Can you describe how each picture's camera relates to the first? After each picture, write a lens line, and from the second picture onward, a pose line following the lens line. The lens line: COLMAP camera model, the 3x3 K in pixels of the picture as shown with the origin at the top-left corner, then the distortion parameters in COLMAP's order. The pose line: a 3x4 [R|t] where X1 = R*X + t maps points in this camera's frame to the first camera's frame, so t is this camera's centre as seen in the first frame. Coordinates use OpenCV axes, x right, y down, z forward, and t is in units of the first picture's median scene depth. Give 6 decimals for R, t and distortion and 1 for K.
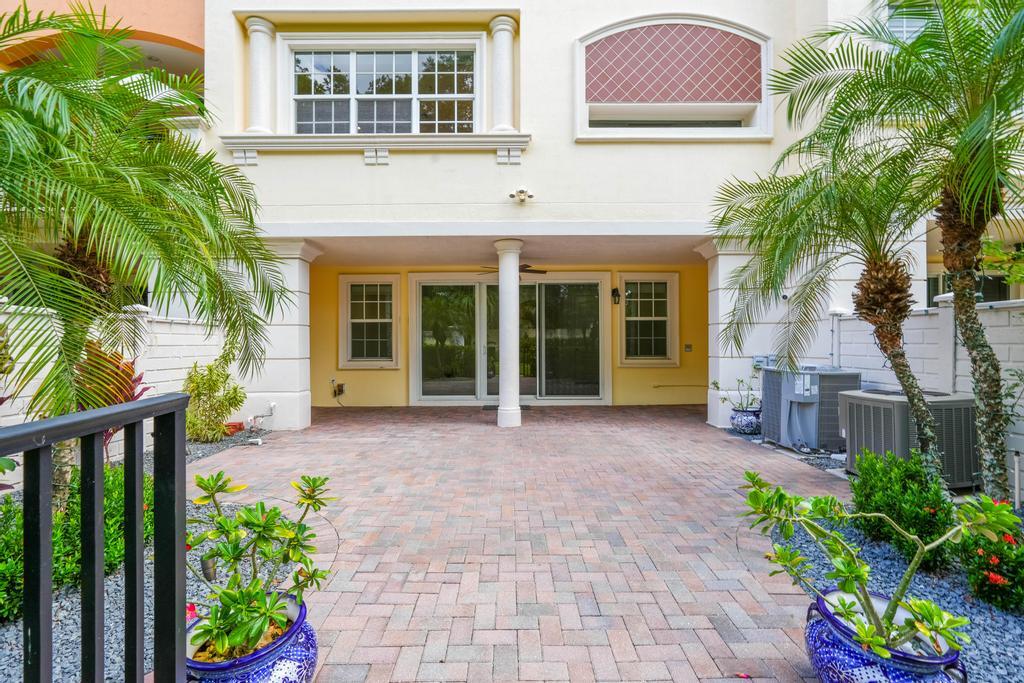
lens RADIAL K [[462.6, 0, 512.0], [0, 462.6, 341.5], [0, 0, 1]] dist [-0.009135, 0.000617]
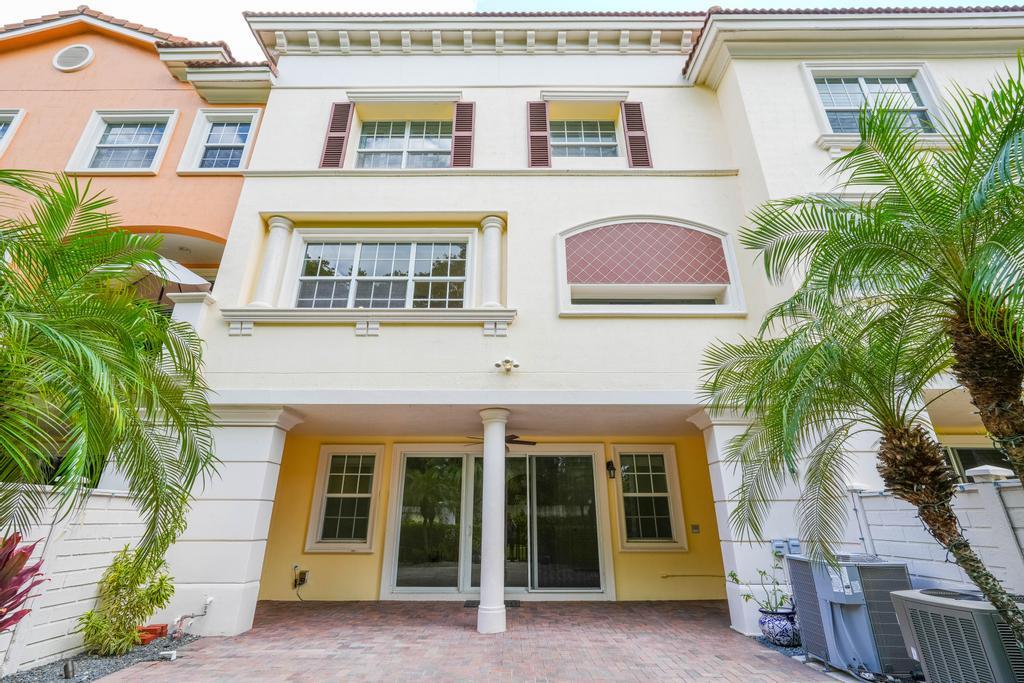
lens RADIAL K [[444.9, 0, 512.0], [0, 444.9, 341.5], [0, 0, 1]] dist [-0.022405, 0.012402]
pose [[0.999986, 0.004650, -0.002574, 0.033027], [-0.005272, 0.928803, -0.370537, -0.006107], [0.000668, 0.370546, 0.928814, 0.085424]]
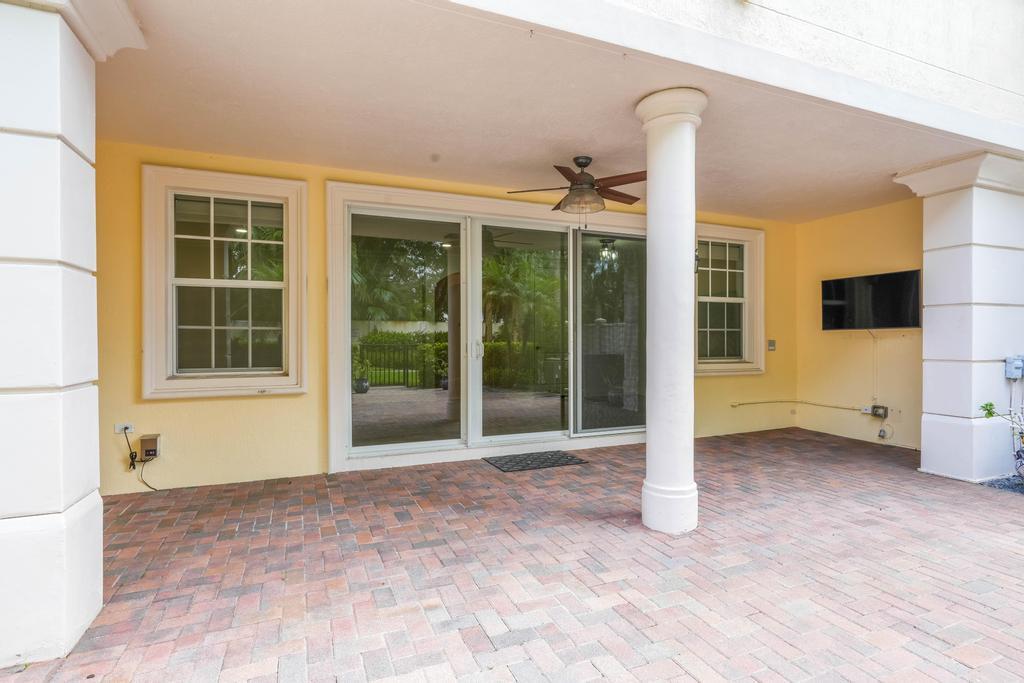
lens RADIAL K [[514.4, 0, 512.0], [0, 514.4, 341.5], [0, 0, 1]] dist [-0.000851, 0.000035]
pose [[0.921393, 0.001550, 0.388629, -0.349241], [-0.003627, 0.999983, 0.004612, 0.008658], [-0.388615, -0.005659, 0.921383, 0.637262]]
